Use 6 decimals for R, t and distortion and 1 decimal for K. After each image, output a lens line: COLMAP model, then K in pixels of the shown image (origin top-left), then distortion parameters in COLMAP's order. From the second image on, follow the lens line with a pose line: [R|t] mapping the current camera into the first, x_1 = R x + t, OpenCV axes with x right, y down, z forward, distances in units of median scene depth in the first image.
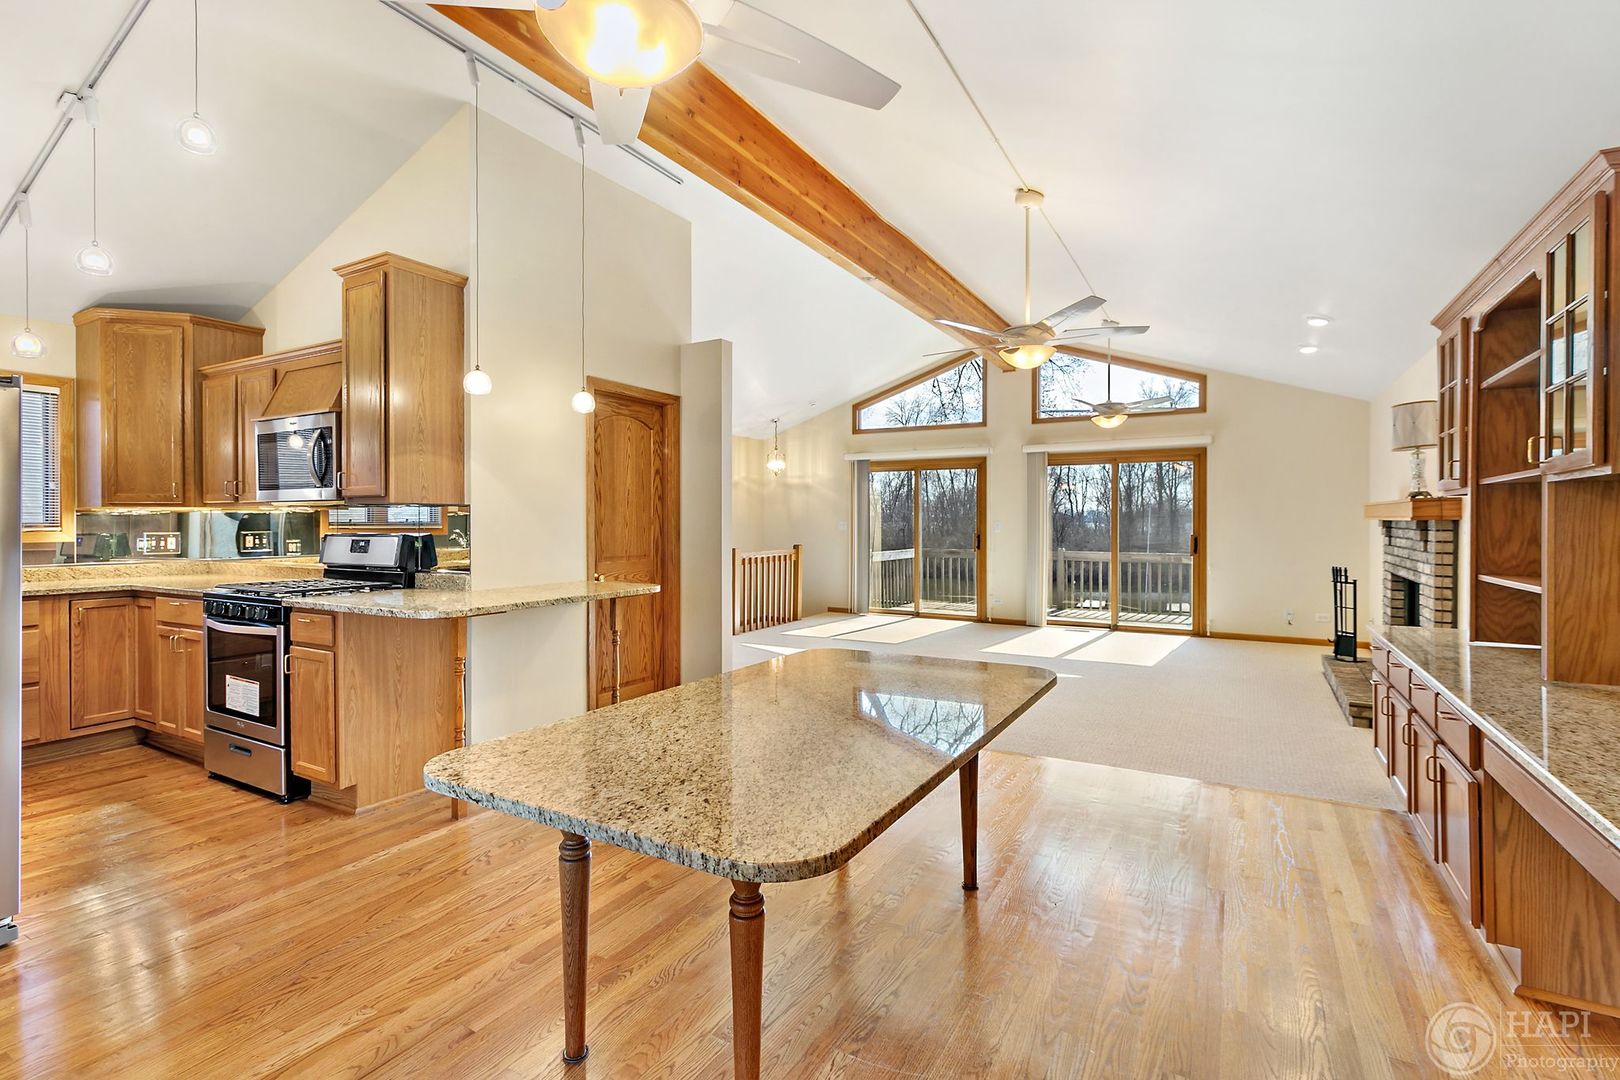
lens RADIAL K [[748.7, 0, 788.5], [0, 748.7, 524.9], [0, 0, 1]] dist [0.004340, 0.000340]
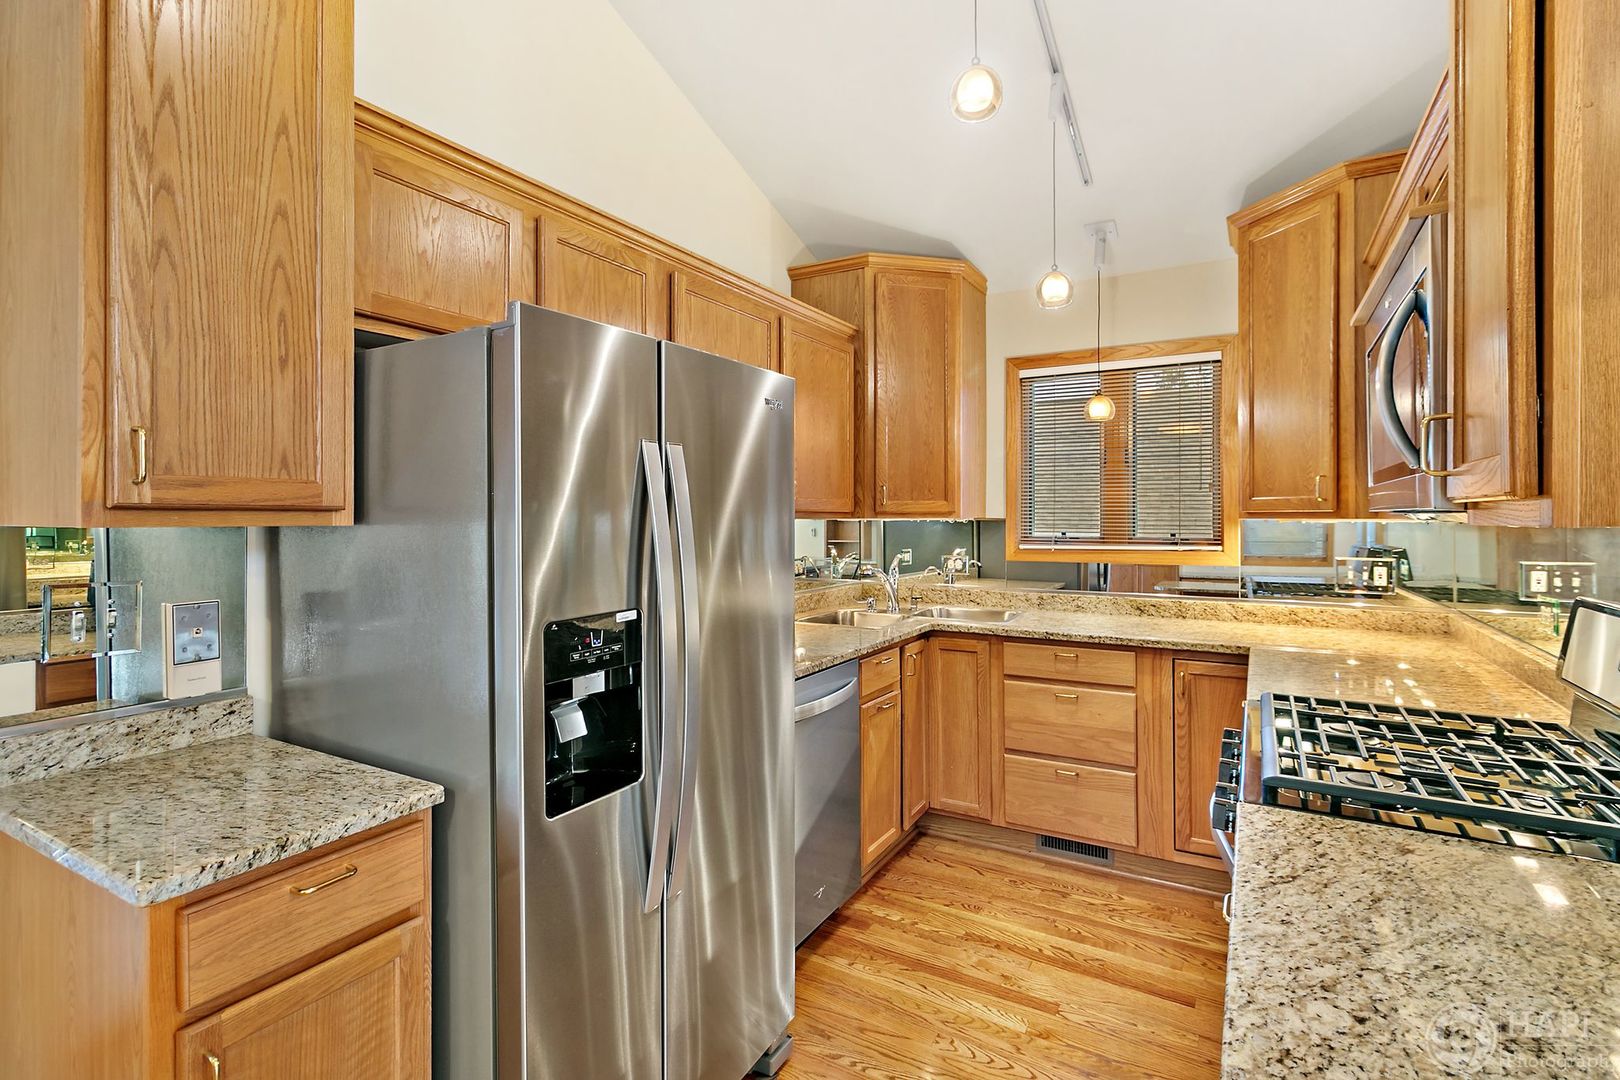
lens RADIAL K [[768.5, 0, 809.5], [0, 768.5, 517.7], [0, 0, 1]] dist [0.000366, 0.000083]
pose [[0.005451, 0.004994, -0.999973, -0.256578], [-0.003327, 0.999982, 0.004976, -0.027717], [0.999980, 0.003300, 0.005468, 0.642516]]
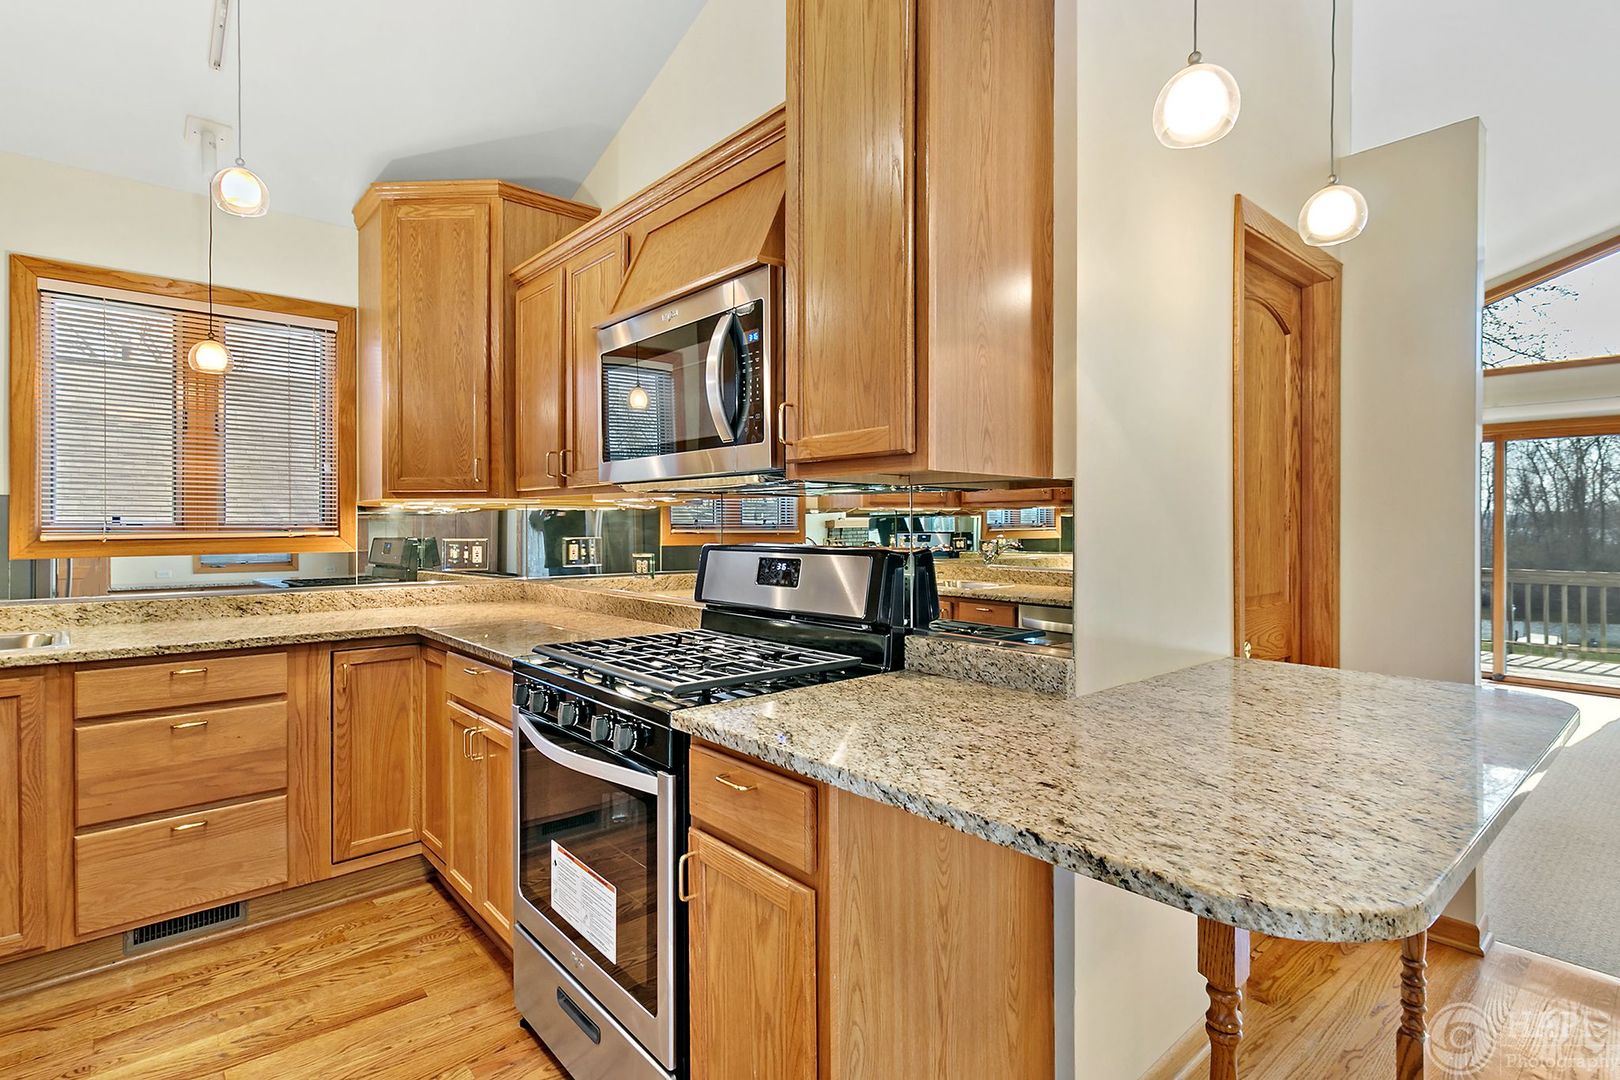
lens RADIAL K [[784.3, 0, 805.2], [0, 784.3, 527.4], [0, 0, 1]] dist [-0.001486, 0.000342]
pose [[0.950606, 0.002882, -0.310388, -0.381173], [-0.003050, 0.999995, -0.000056, -0.001004], [0.310386, 0.001000, 0.950610, 0.497097]]
